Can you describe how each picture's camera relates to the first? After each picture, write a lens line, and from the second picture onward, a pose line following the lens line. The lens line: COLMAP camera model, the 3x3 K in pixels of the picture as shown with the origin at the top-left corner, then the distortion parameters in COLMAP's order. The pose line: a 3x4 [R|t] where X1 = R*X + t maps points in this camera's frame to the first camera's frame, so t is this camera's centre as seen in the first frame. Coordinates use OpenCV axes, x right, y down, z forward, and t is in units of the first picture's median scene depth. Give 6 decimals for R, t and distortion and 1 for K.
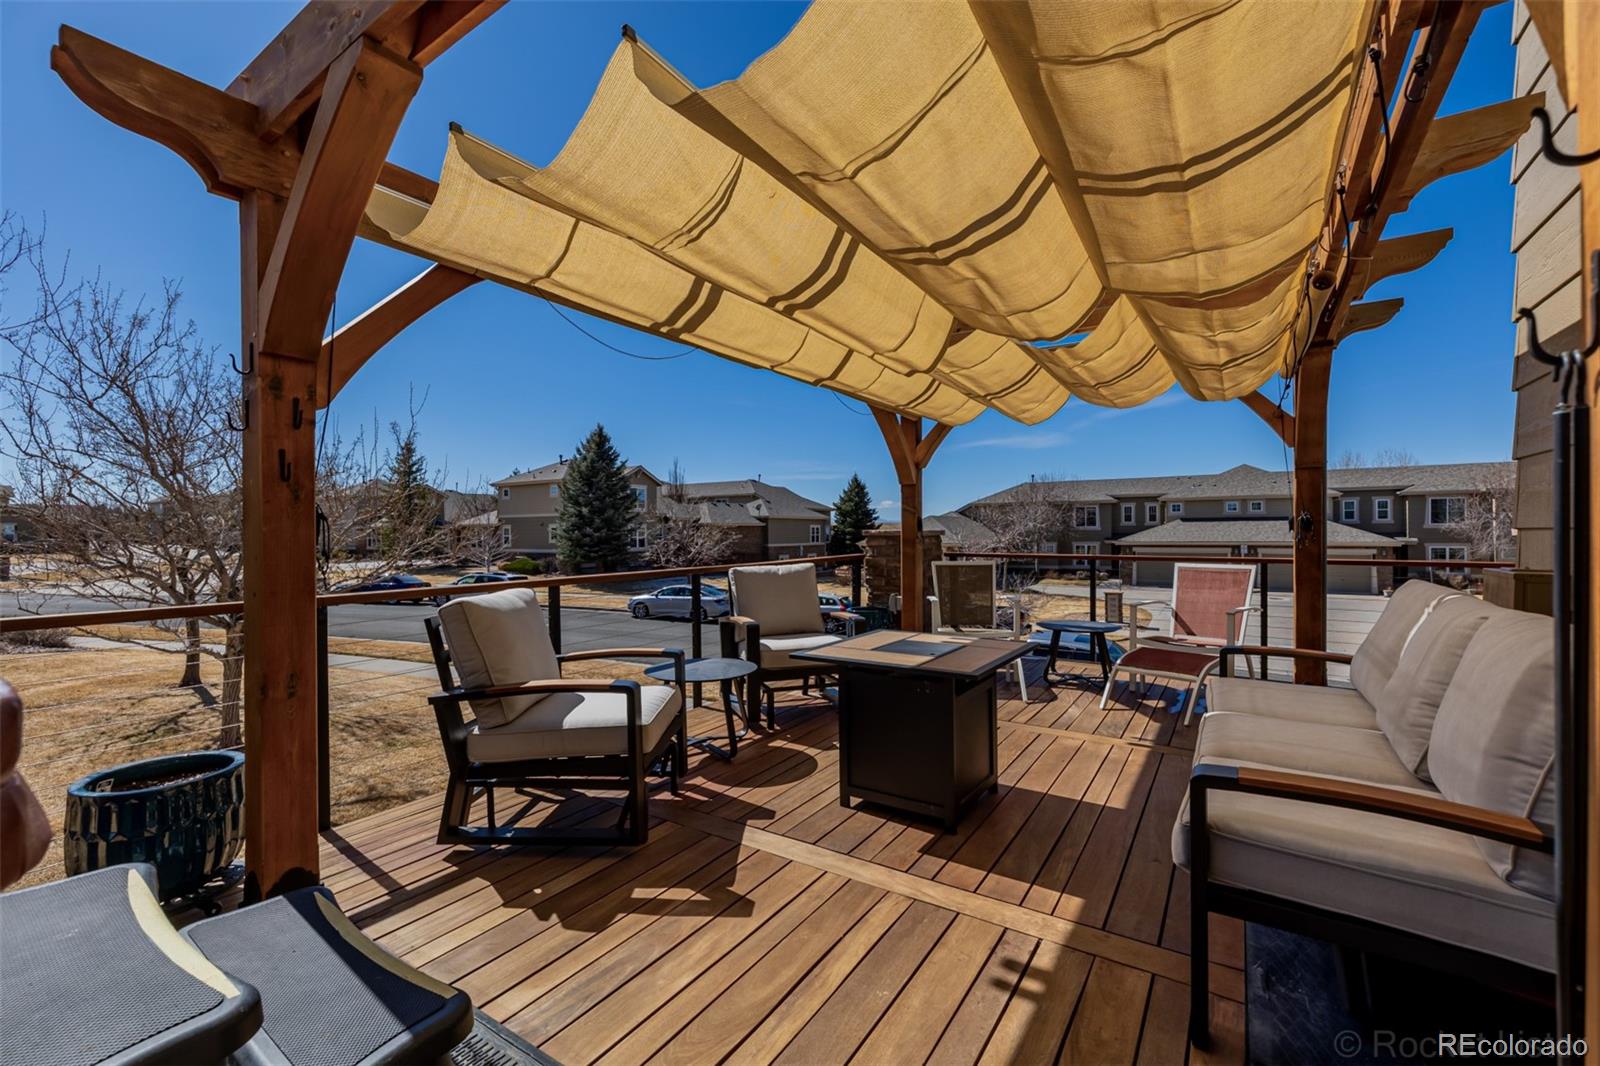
lens RADIAL K [[673.9, 0, 800.0], [0, 673.9, 535.4], [0, 0, 1]] dist [0.001521, -0.000541]
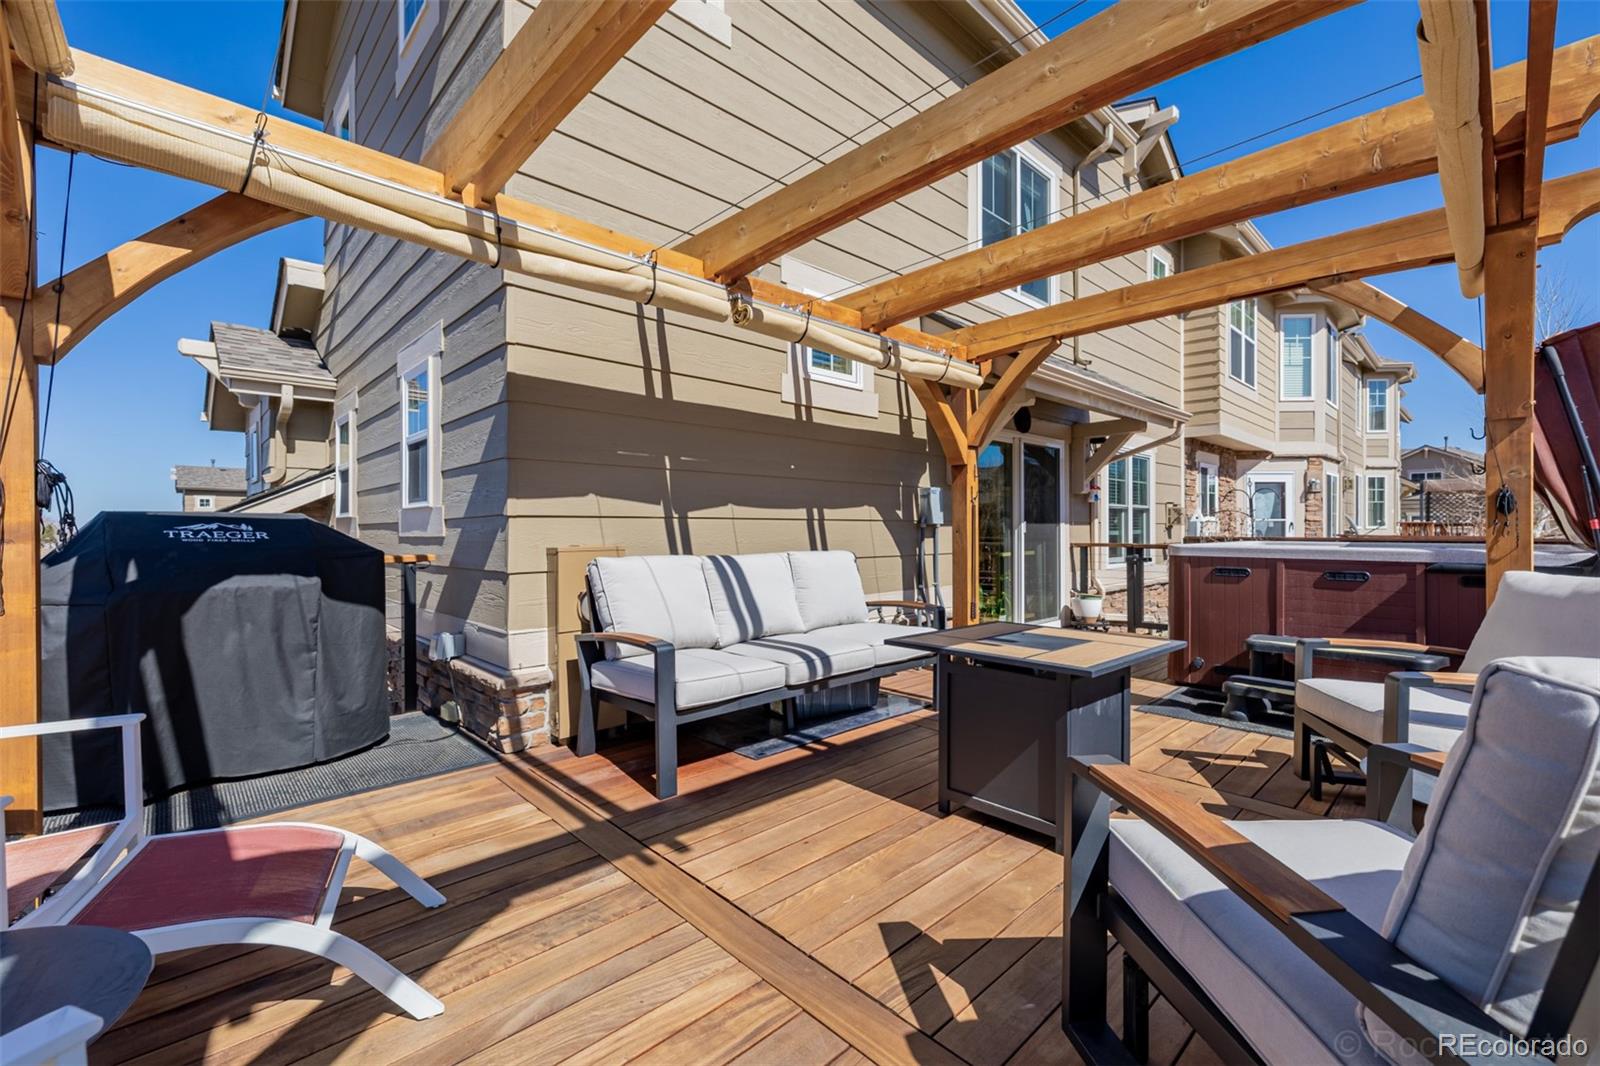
lens RADIAL K [[673.9, 0, 801.3], [0, 673.9, 532.5], [0, 0, 1]] dist [0.001521, -0.000541]
pose [[-0.975532, 0.008745, 0.219682, 0.028124], [0.010810, 0.999908, 0.008199, 0.001535], [-0.219590, 0.010373, -0.975537, 0.192962]]
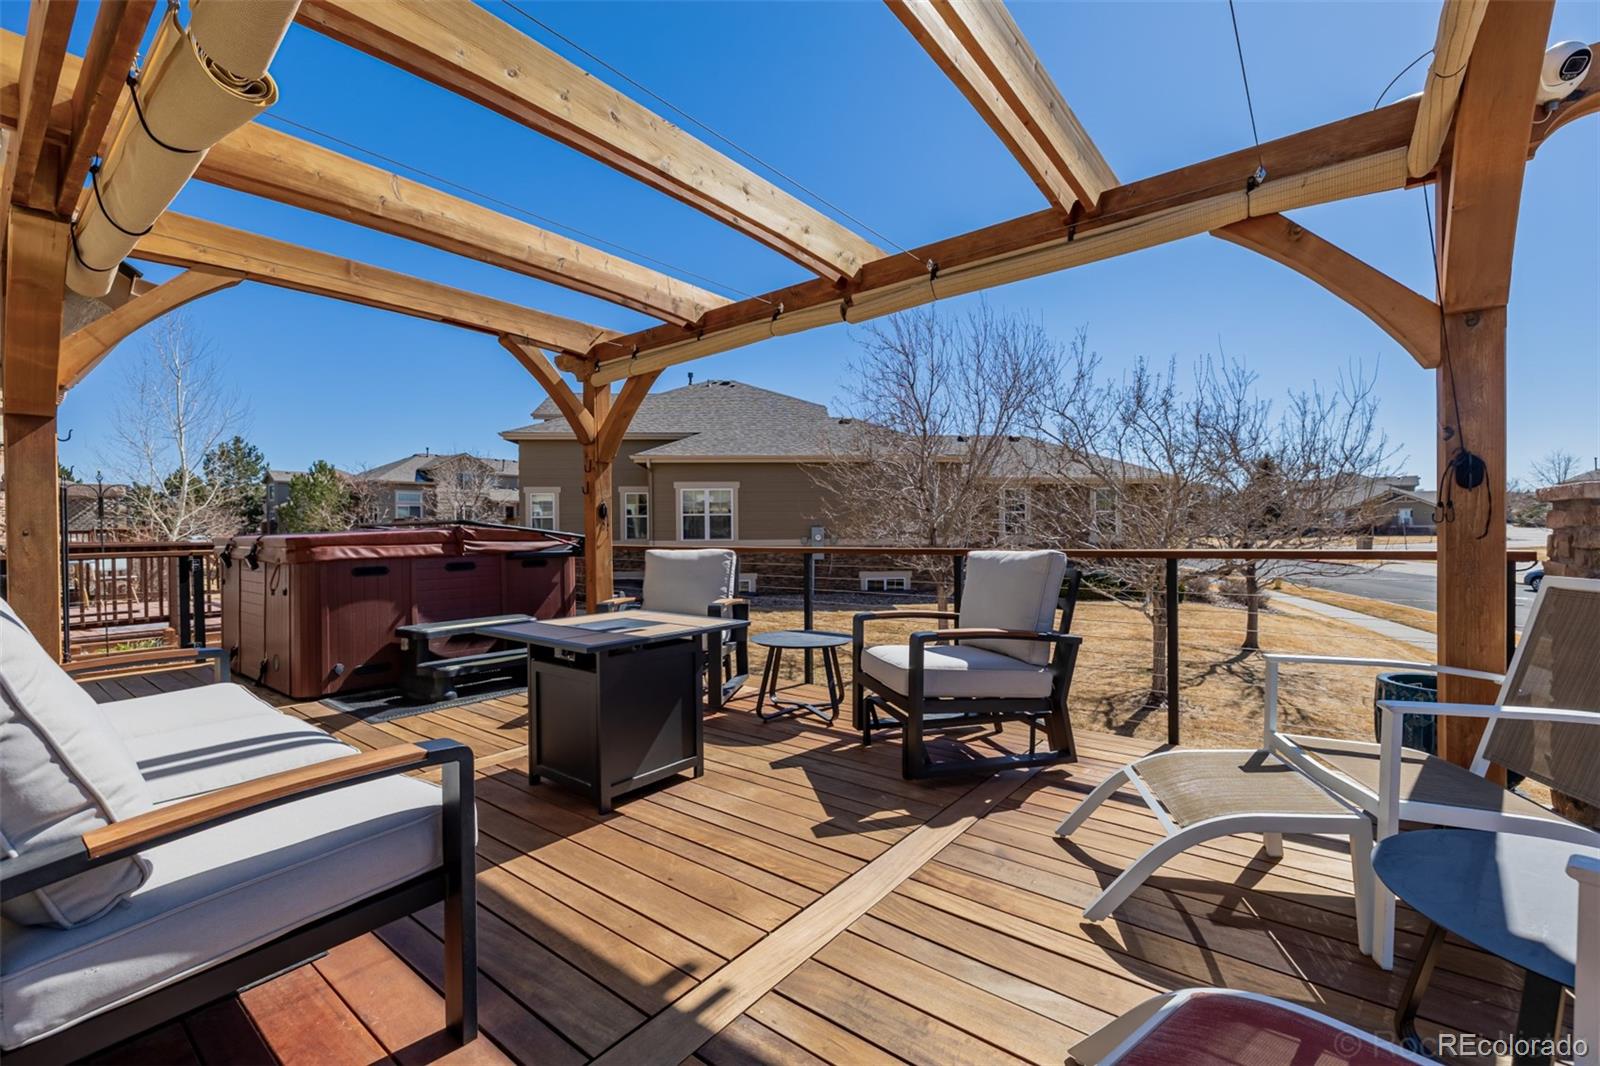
lens RADIAL K [[673.9, 0, 801.6], [0, 673.9, 529.6], [0, 0, 1]] dist [0.001521, -0.000541]
pose [[-0.074608, 0.009624, -0.997166, 0.112845], [0.005698, 0.999941, 0.009225, 0.002285], [0.997197, -0.004993, -0.074659, 0.134443]]
